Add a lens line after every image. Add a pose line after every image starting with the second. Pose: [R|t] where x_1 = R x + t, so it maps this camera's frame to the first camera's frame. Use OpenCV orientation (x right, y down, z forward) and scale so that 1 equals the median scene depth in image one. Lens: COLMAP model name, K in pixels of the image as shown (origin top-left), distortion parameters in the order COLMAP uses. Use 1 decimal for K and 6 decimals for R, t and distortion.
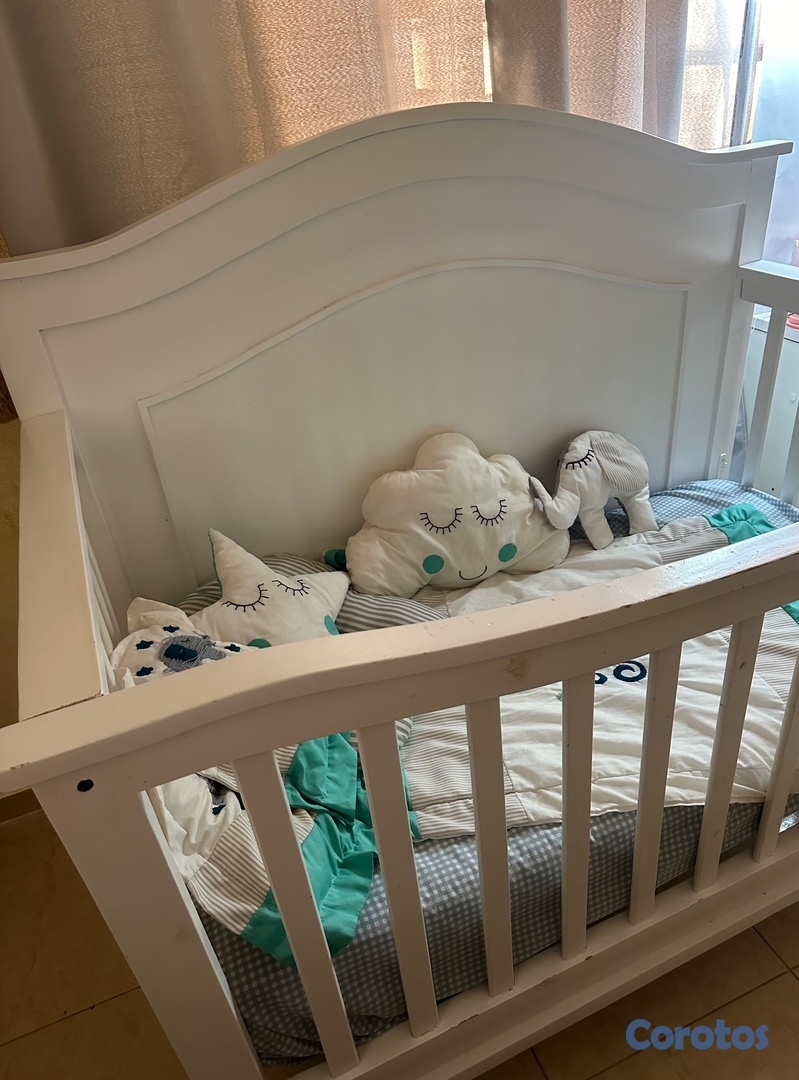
lens RADIAL K [[764.7, 0, 399.5], [0, 764.7, 540.0], [0, 0, 1]] dist [-0.003433, -0.003673]
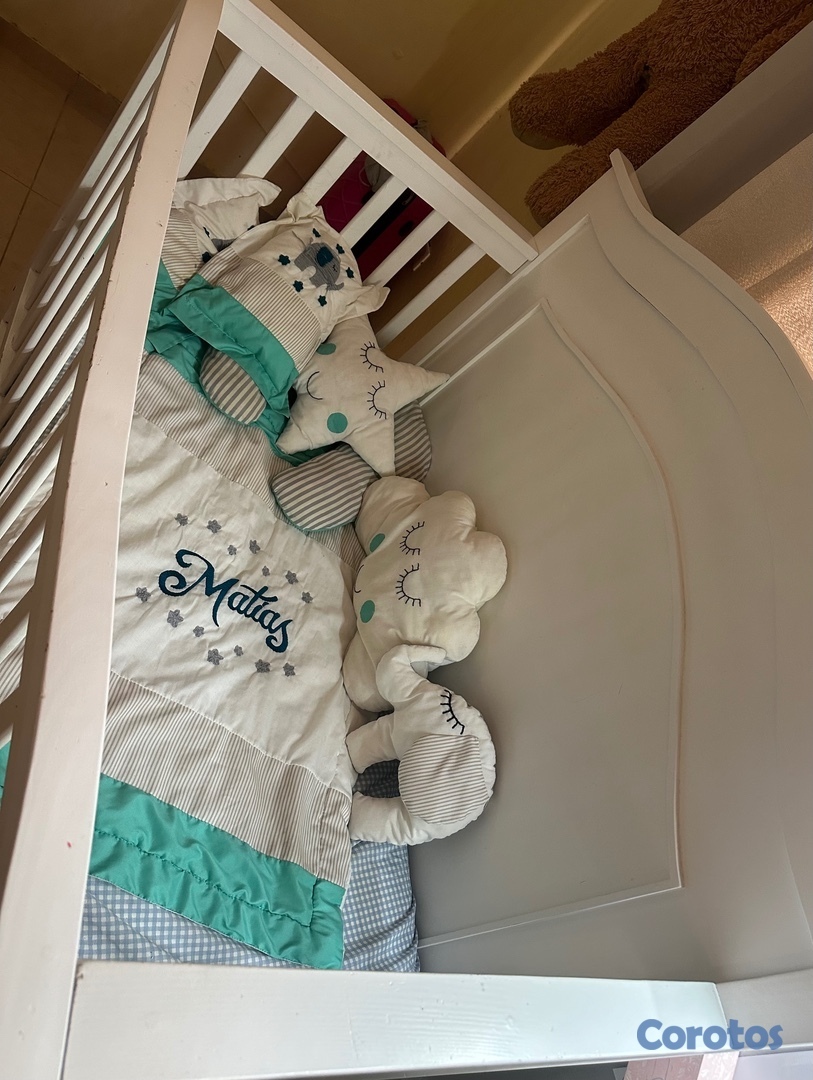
lens RADIAL K [[794.3, 0, 406.5], [0, 794.3, 540.0], [0, 0, 1]] dist [-0.004013, -0.001085]
pose [[-0.289333, 0.668680, -0.684948, 0.743390], [-0.920120, 0.003022, 0.391624, -0.410032], [0.263941, 0.743544, 0.614392, 0.386534]]
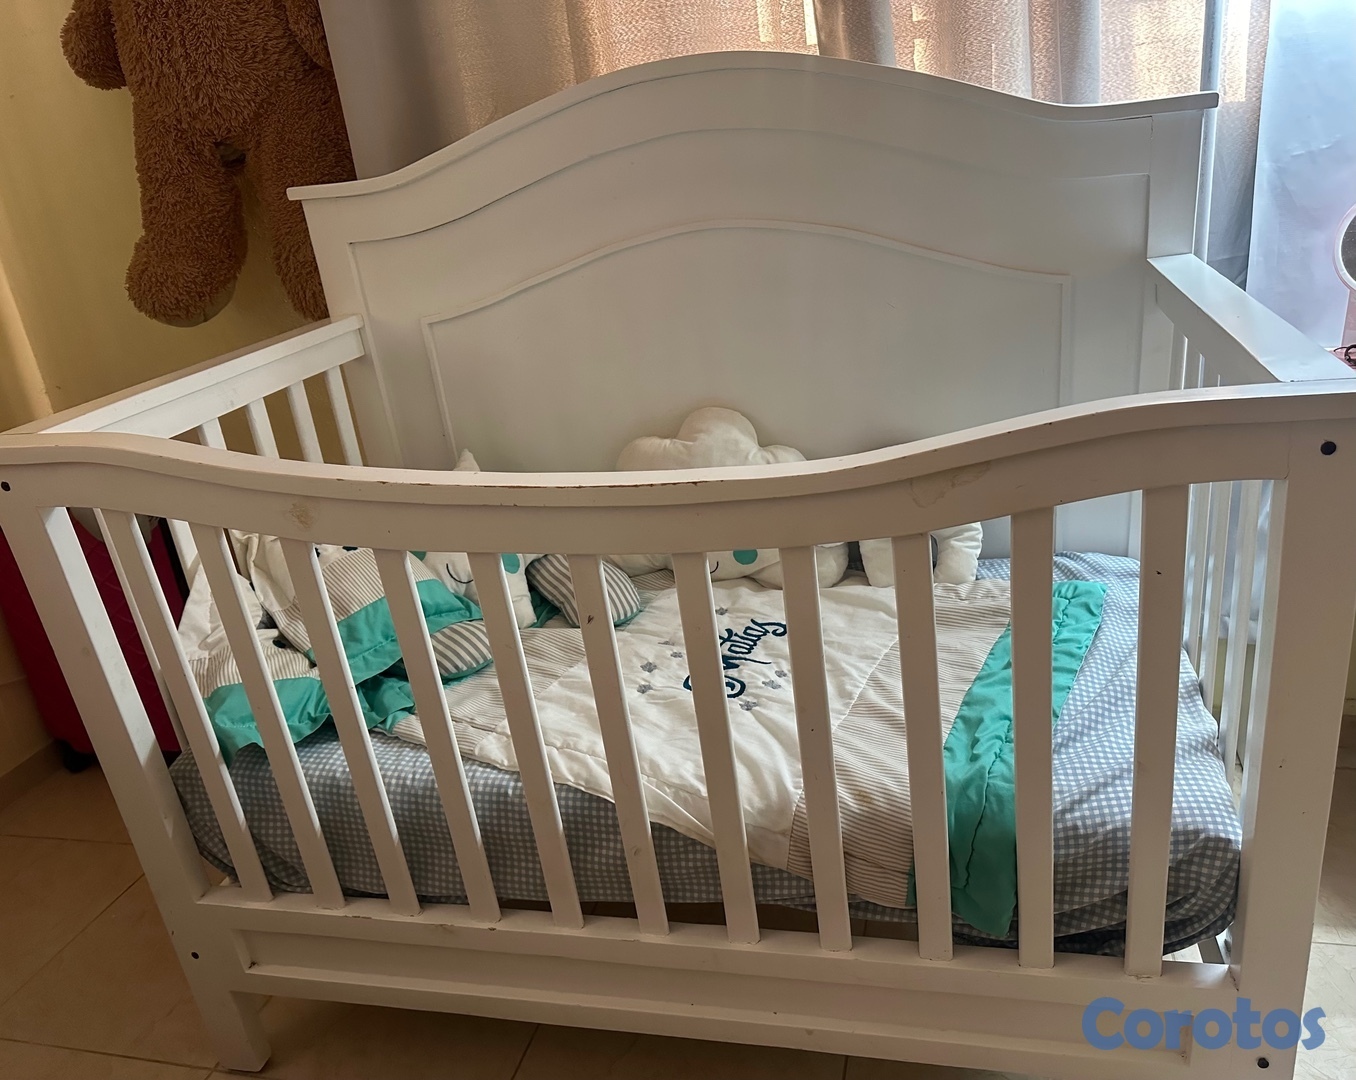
lens RADIAL K [[1028.9, 0, 710.7], [0, 1028.9, 535.7], [0, 0, 1]] dist [-0.001532, 0.000380]
pose [[0.817368, 0.221295, -0.531920, 0.746500], [-0.274812, 0.961238, -0.022381, 0.034620], [0.506348, 0.164471, 0.846499, 0.002705]]
